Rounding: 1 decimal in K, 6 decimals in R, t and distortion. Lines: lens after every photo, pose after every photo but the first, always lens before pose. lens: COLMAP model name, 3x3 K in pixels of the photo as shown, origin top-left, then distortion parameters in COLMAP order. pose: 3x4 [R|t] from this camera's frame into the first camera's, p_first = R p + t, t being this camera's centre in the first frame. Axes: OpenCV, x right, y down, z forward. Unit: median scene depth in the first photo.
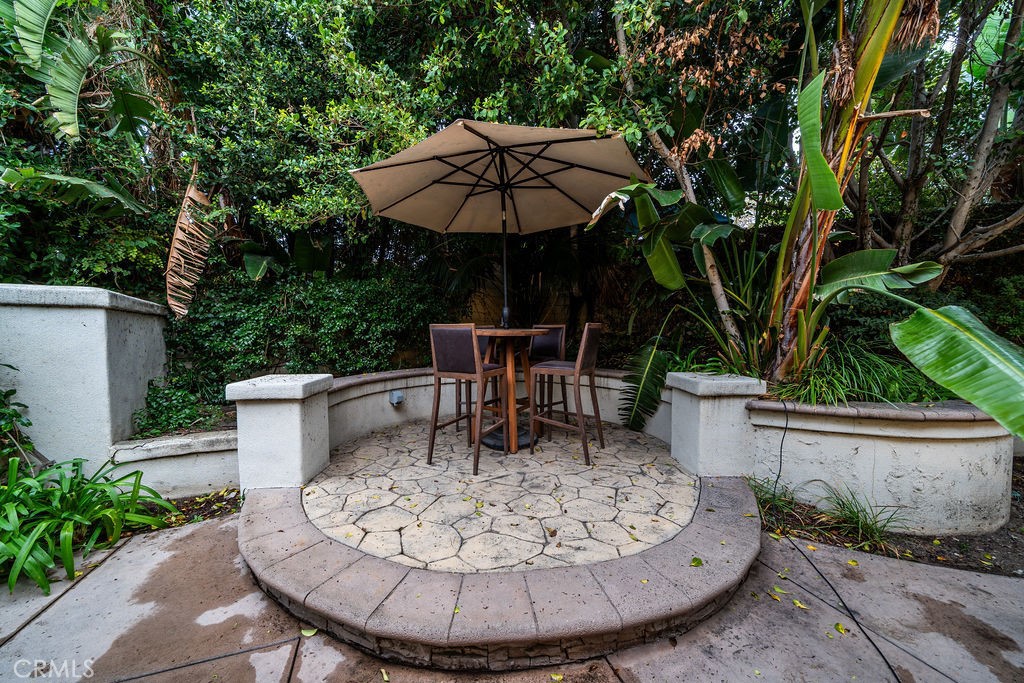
lens RADIAL K [[351.8, 0, 512.0], [0, 351.8, 341.5], [0, 0, 1]] dist [-0.000048, -0.000039]
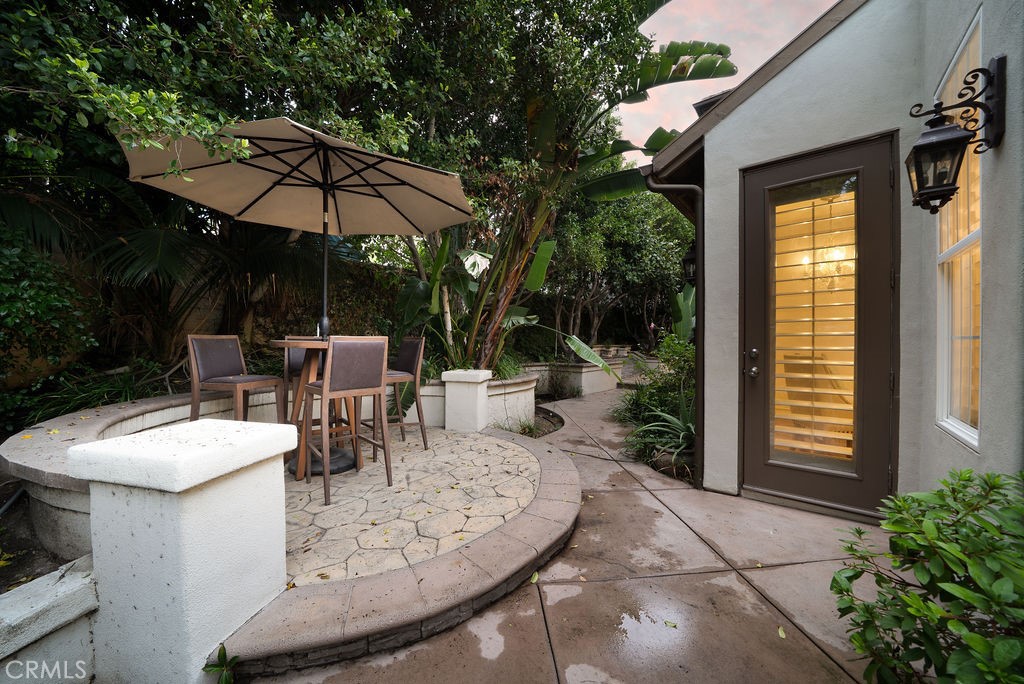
lens RADIAL K [[351.8, 0, 512.0], [0, 351.8, 342.0], [0, 0, 1]] dist [-0.000048, -0.000039]
pose [[0.277380, 0.003544, 0.960754, -1.005197], [0.027353, 0.999559, -0.011584, -0.013327], [-0.960371, 0.029492, 0.277161, 0.381539]]
